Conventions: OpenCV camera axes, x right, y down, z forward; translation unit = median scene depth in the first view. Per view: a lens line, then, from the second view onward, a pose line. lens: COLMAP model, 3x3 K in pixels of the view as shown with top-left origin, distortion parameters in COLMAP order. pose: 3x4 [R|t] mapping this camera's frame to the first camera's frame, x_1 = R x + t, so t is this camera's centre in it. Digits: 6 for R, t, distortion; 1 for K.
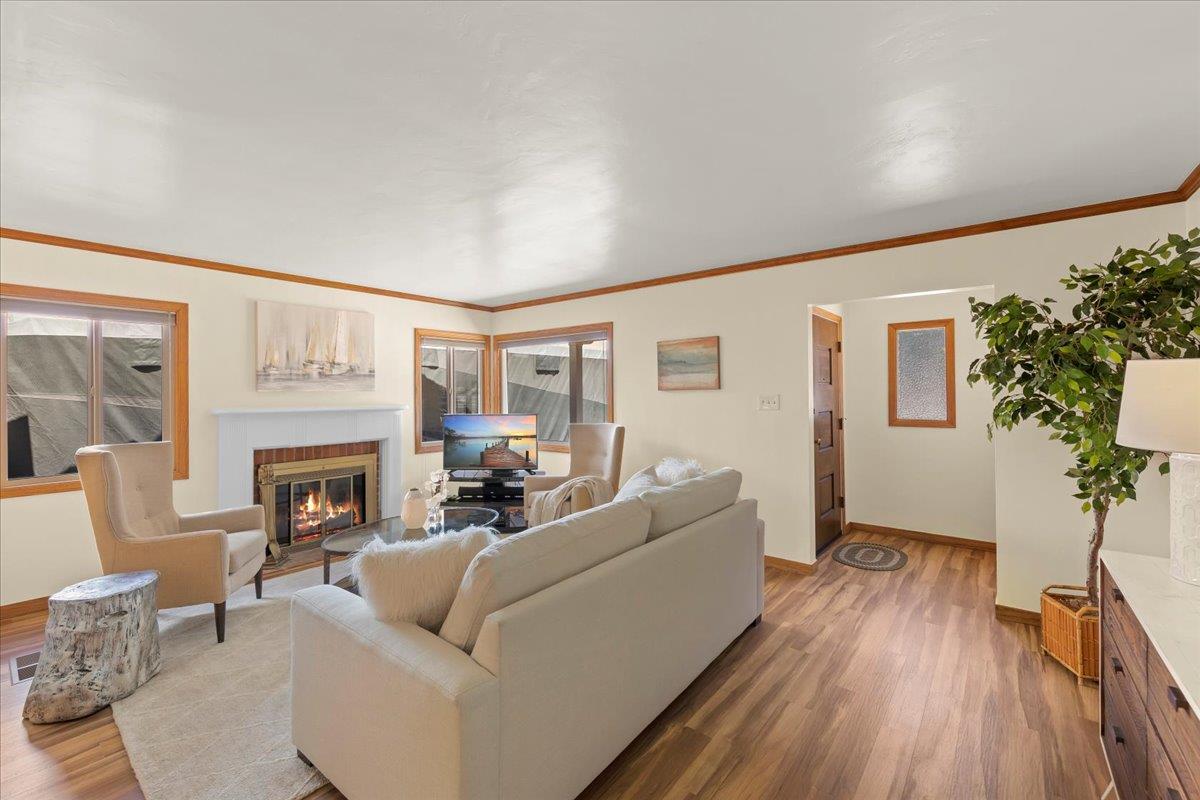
lens RADIAL K [[488.6, 0, 600.0], [0, 488.6, 400.0], [0, 0, 1]] dist [0.001450, 0.000276]
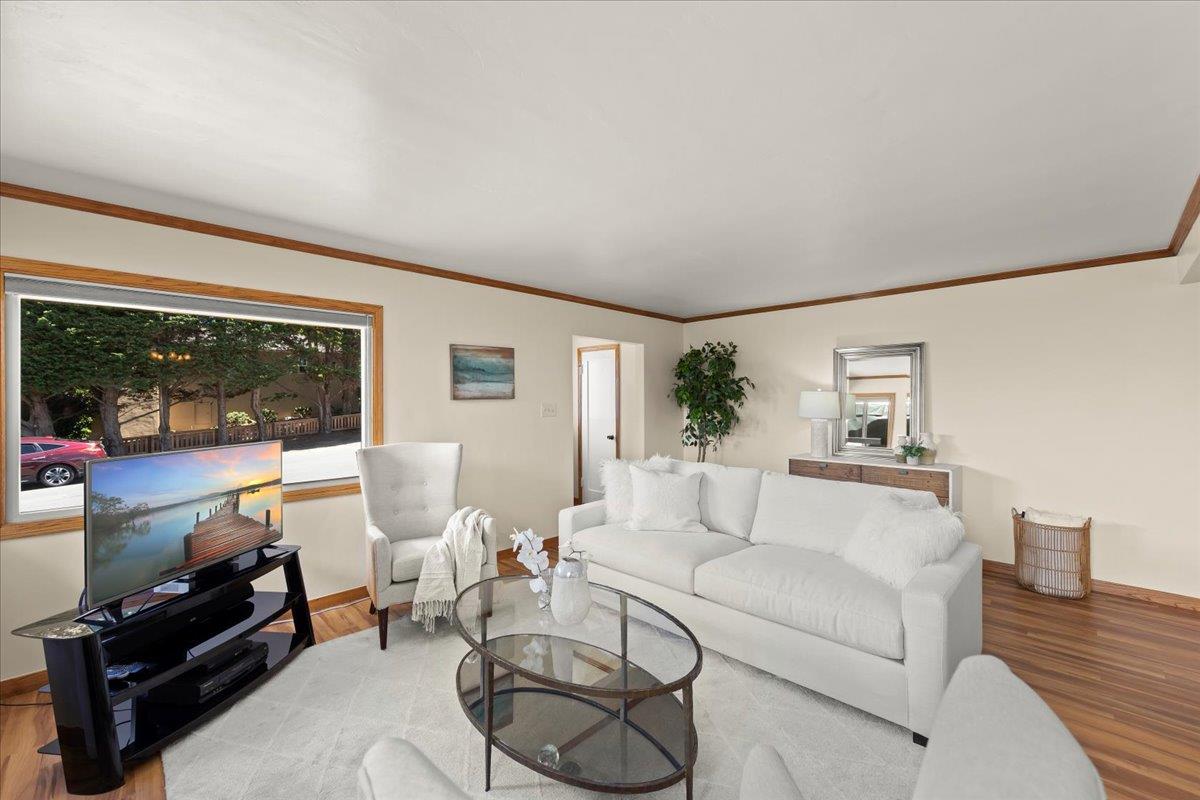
lens RADIAL K [[488.6, 0, 600.0], [0, 488.6, 400.0], [0, 0, 1]] dist [0.001450, 0.000276]
pose [[0.130542, 0.001338, 0.991442, -0.729600], [0.015136, 0.999880, -0.003342, -0.012443], [-0.991327, 0.015443, 0.130506, 0.637234]]
